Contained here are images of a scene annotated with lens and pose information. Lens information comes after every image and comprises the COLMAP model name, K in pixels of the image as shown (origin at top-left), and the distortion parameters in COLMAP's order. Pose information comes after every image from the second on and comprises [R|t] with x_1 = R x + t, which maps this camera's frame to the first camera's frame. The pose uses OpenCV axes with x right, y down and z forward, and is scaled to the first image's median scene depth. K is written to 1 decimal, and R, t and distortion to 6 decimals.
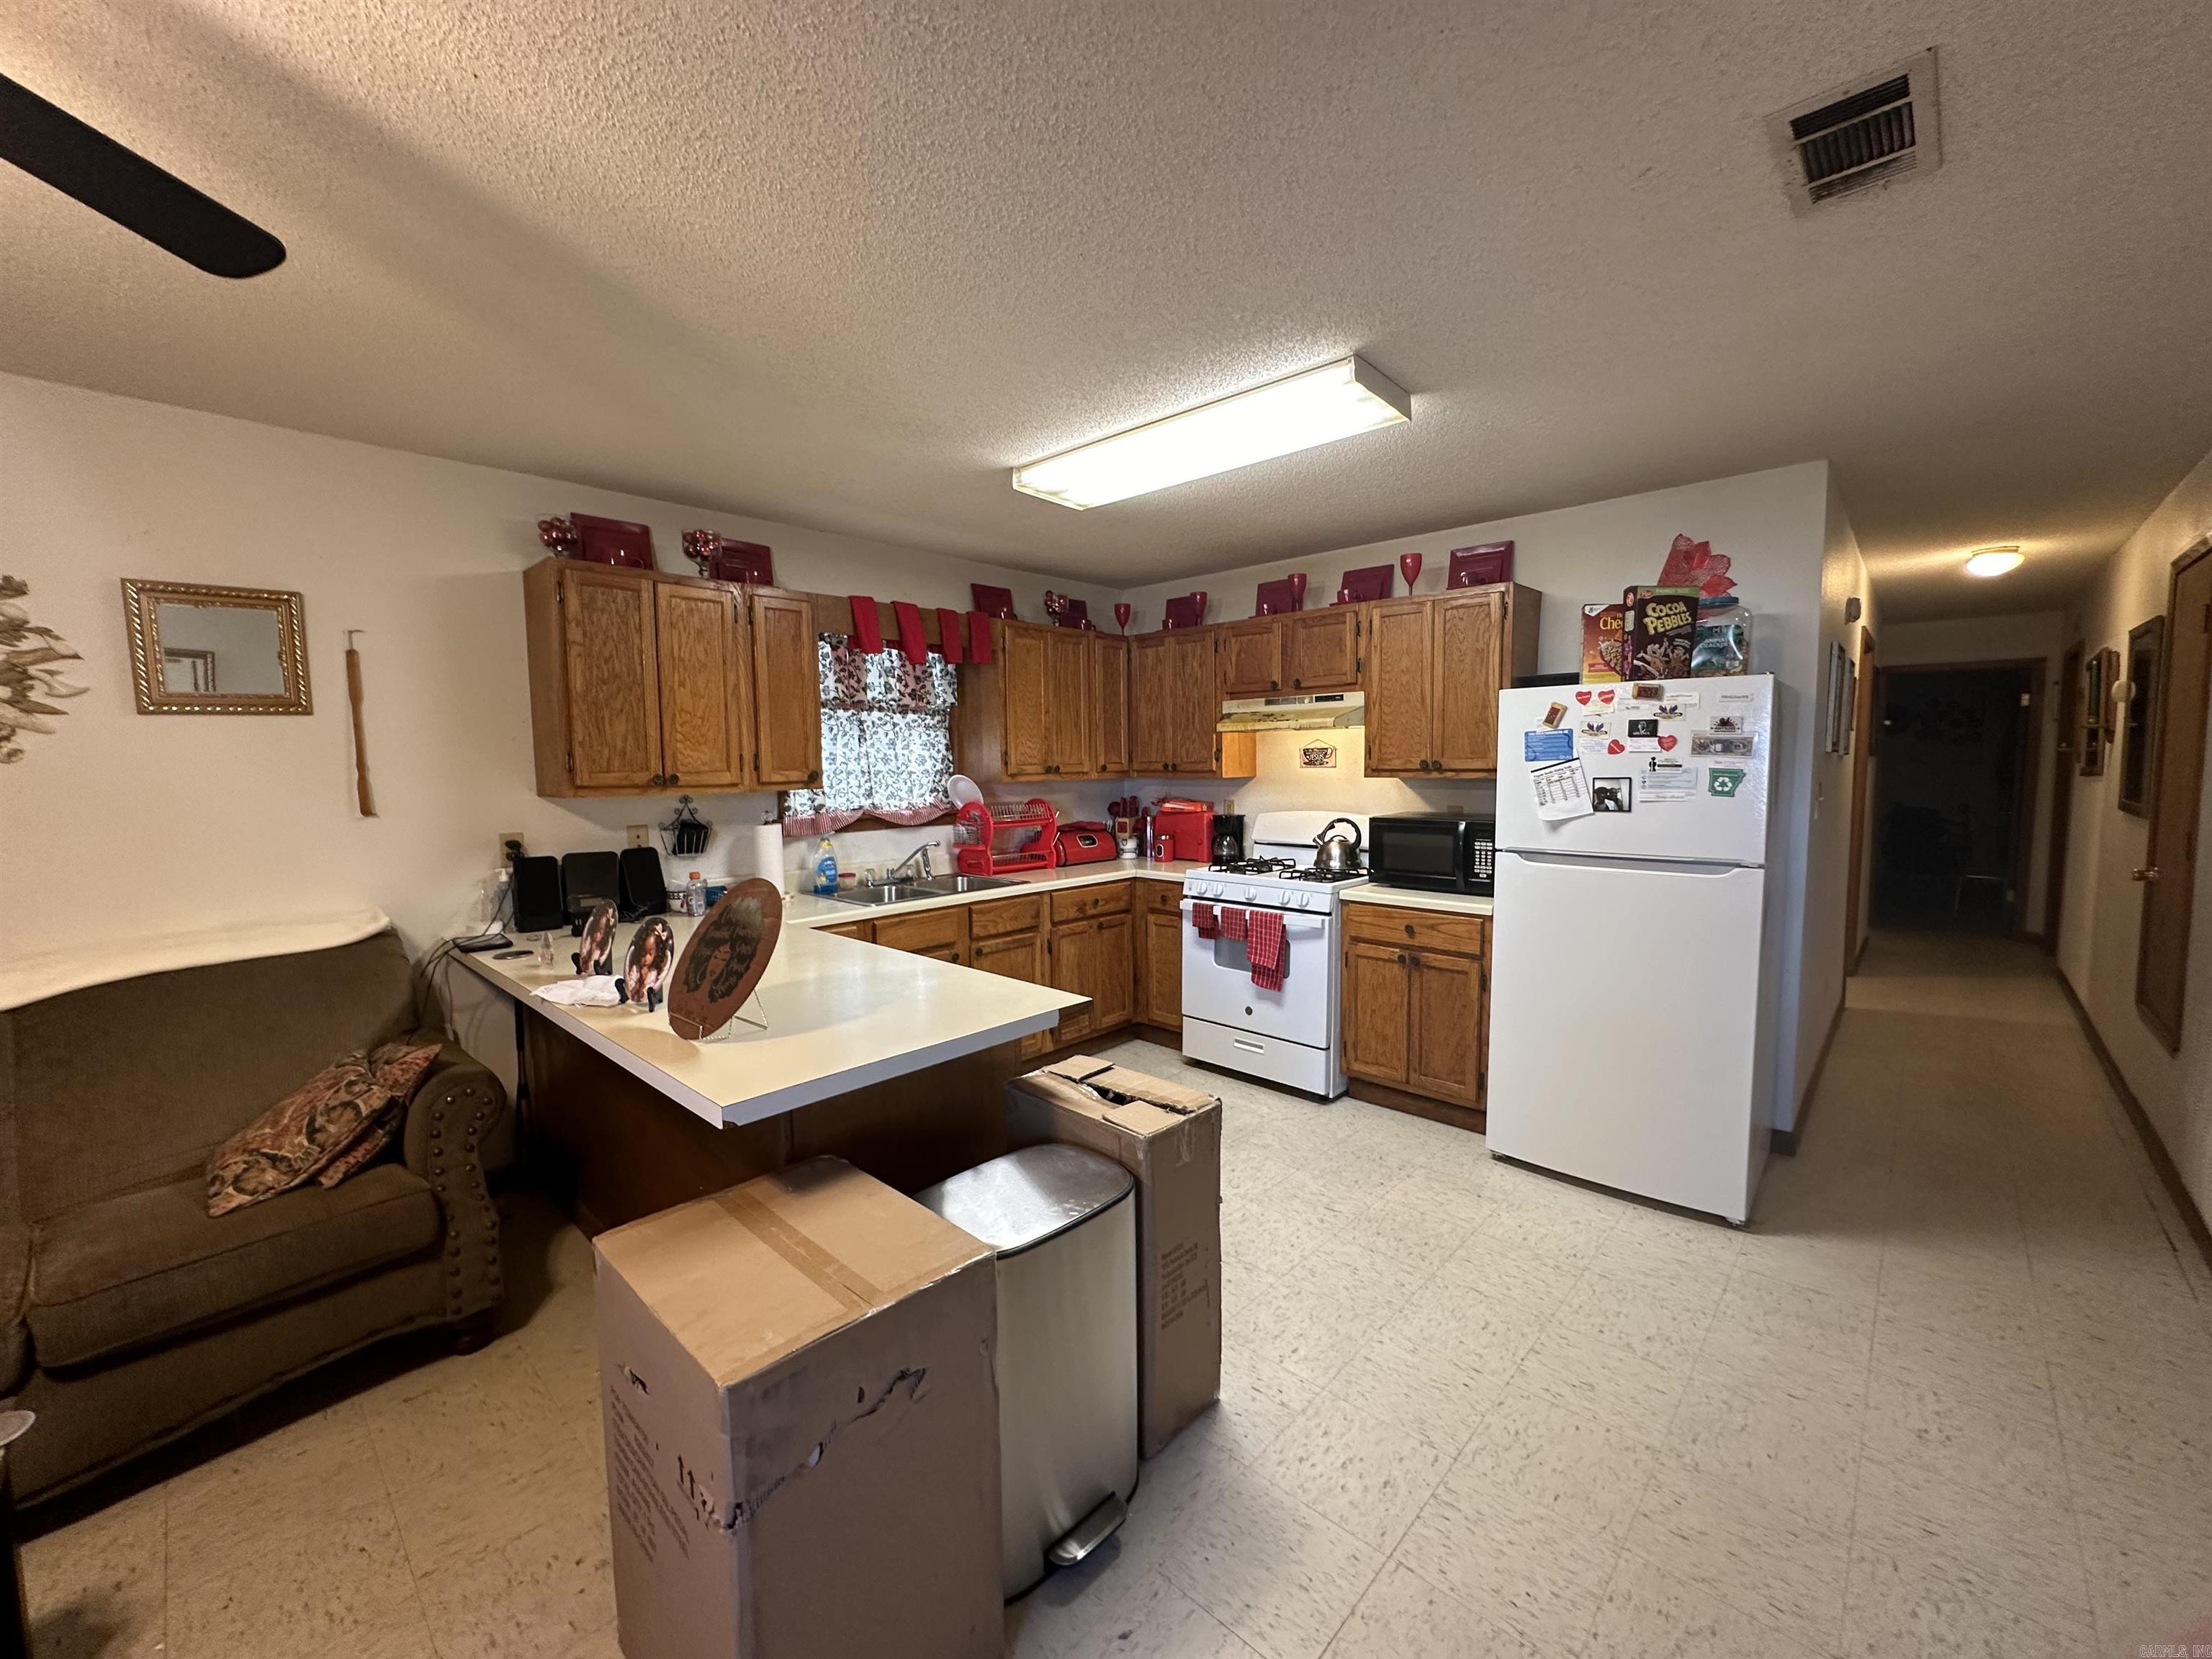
lens RADIAL K [[881.4, 0, 1105.7], [0, 881.4, 828.5], [0, 0, 1]] dist [-0.004162, 0.000592]
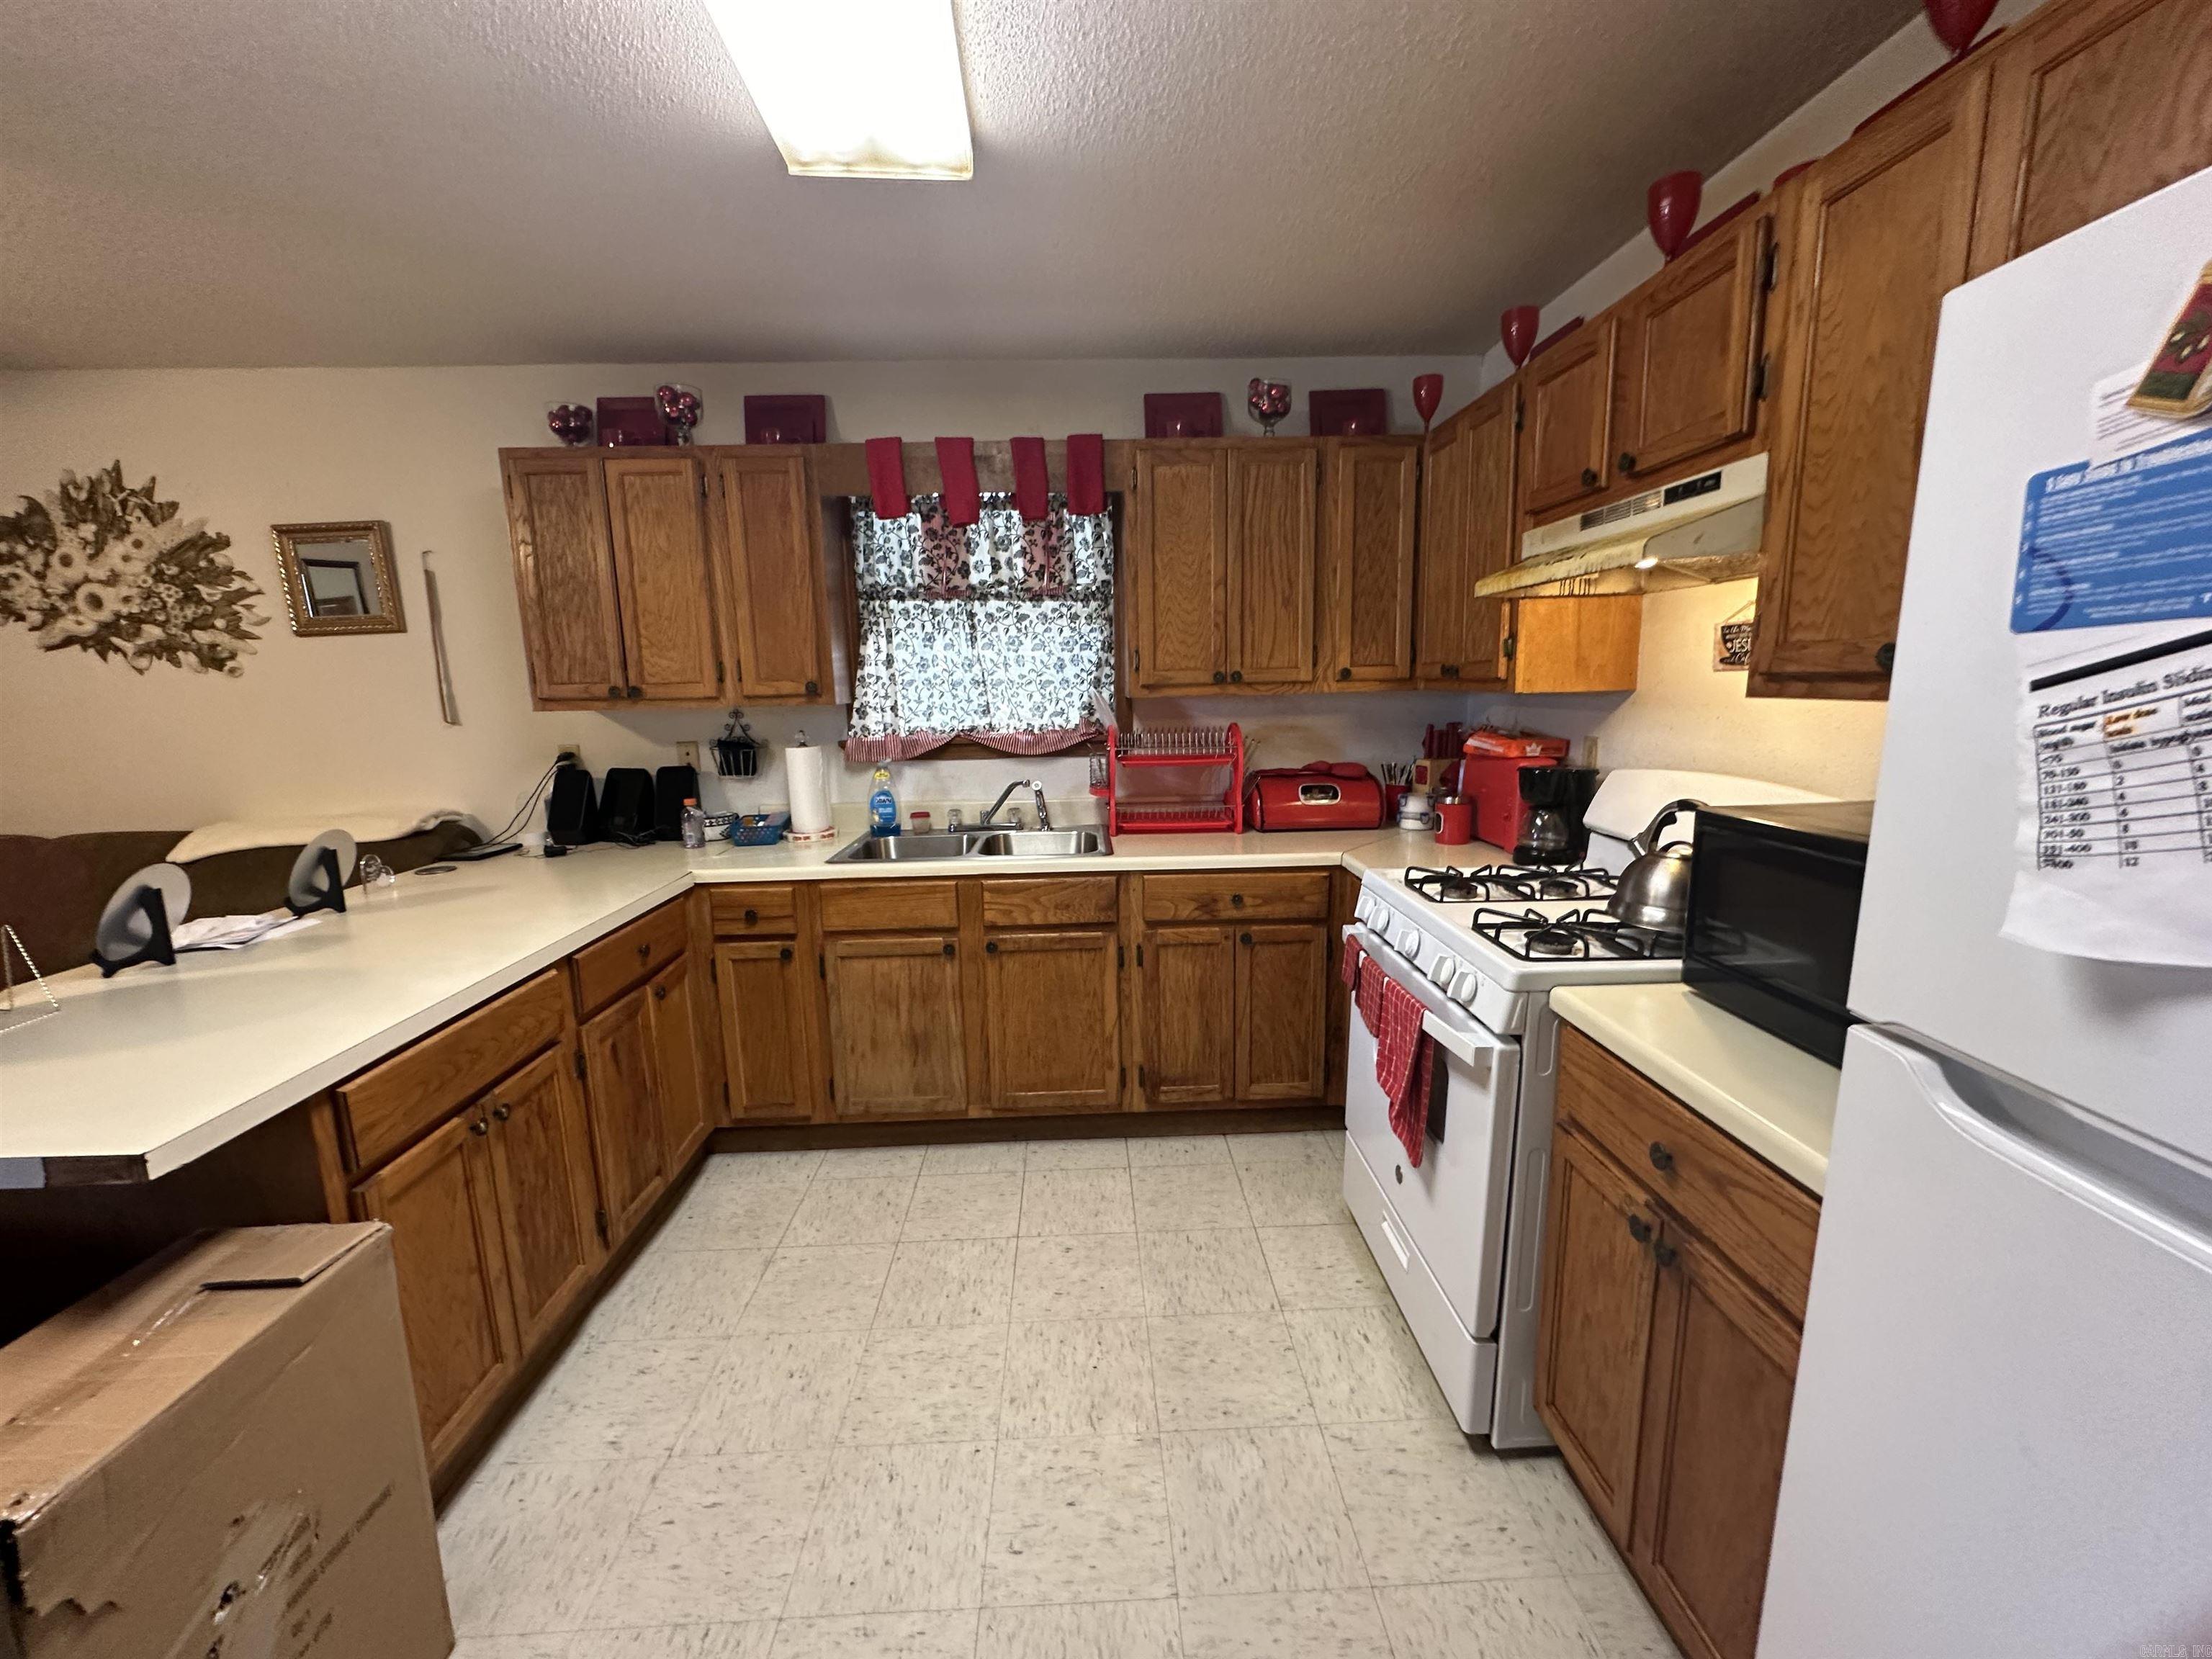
lens RADIAL K [[881.4, 0, 1101.7], [0, 881.4, 830.0], [0, 0, 1]] dist [-0.004162, 0.000592]
pose [[0.712458, 0.115752, -0.692102, 0.384256], [-0.041833, 0.991553, 0.122770, -0.038775], [0.700466, -0.058515, 0.711282, 0.579920]]
